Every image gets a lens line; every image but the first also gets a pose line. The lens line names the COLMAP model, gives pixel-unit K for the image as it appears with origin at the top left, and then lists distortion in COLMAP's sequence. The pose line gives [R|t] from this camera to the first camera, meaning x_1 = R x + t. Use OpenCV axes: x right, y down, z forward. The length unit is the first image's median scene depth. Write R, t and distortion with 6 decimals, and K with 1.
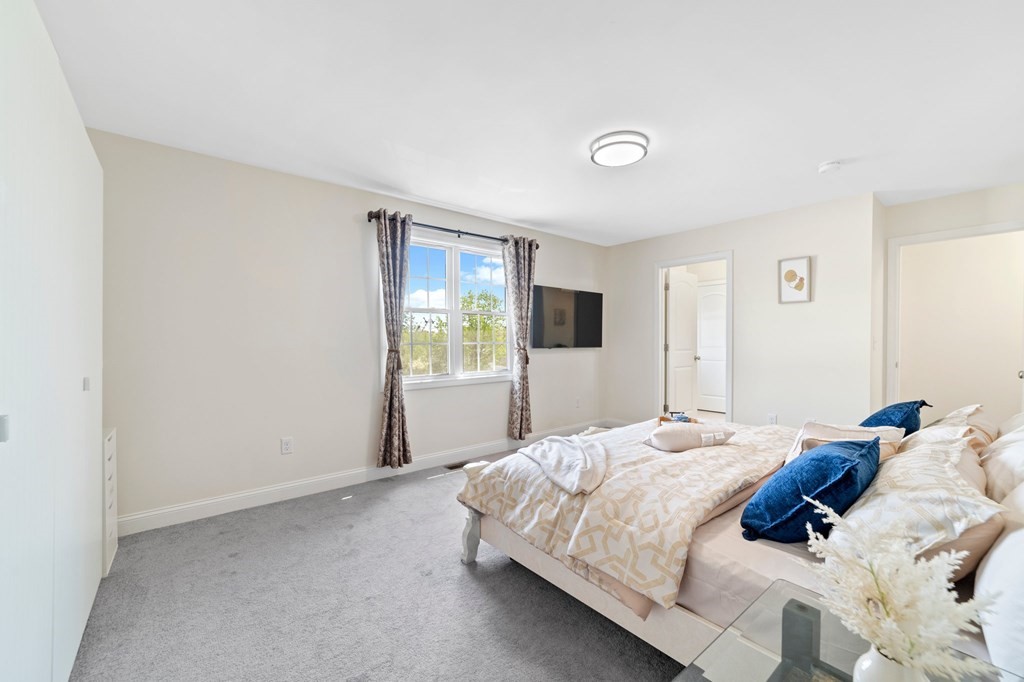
lens RADIAL K [[407.5, 0, 510.5], [0, 407.5, 338.5], [0, 0, 1]] dist [-0.027524, 0.009404]
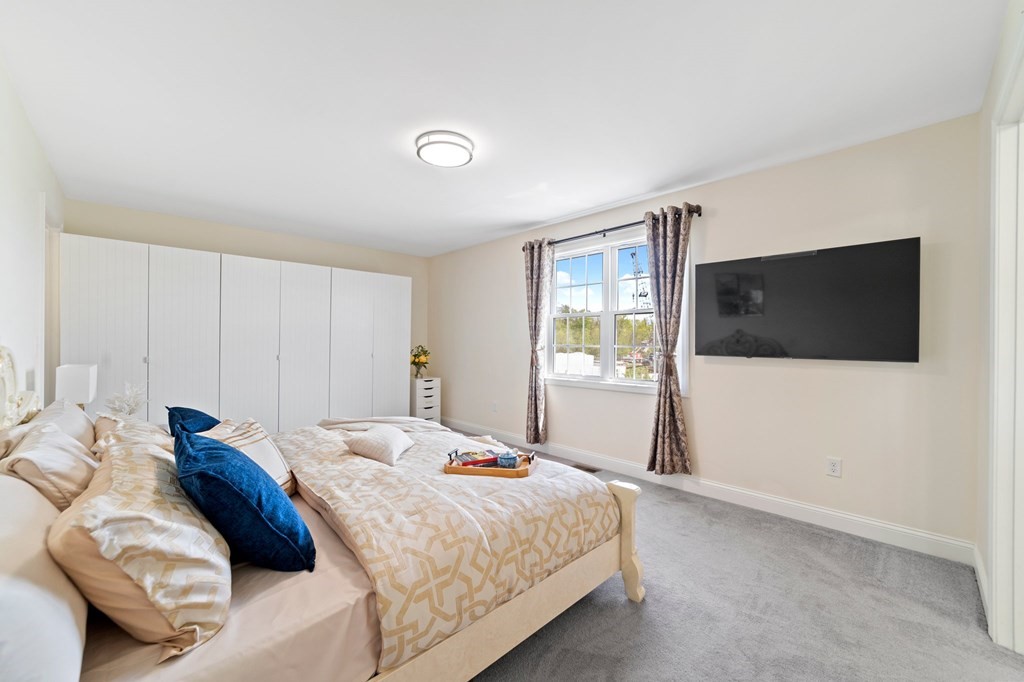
lens RADIAL K [[413.1, 0, 512.8], [0, 413.1, 332.0], [0, 0, 1]] dist [-0.008843, 0.000465]
pose [[0.071819, -0.023792, -0.997134, 0.818100], [-0.005699, 0.999689, -0.024264, 0.003364], [0.997401, 0.007425, 0.071661, 0.700157]]
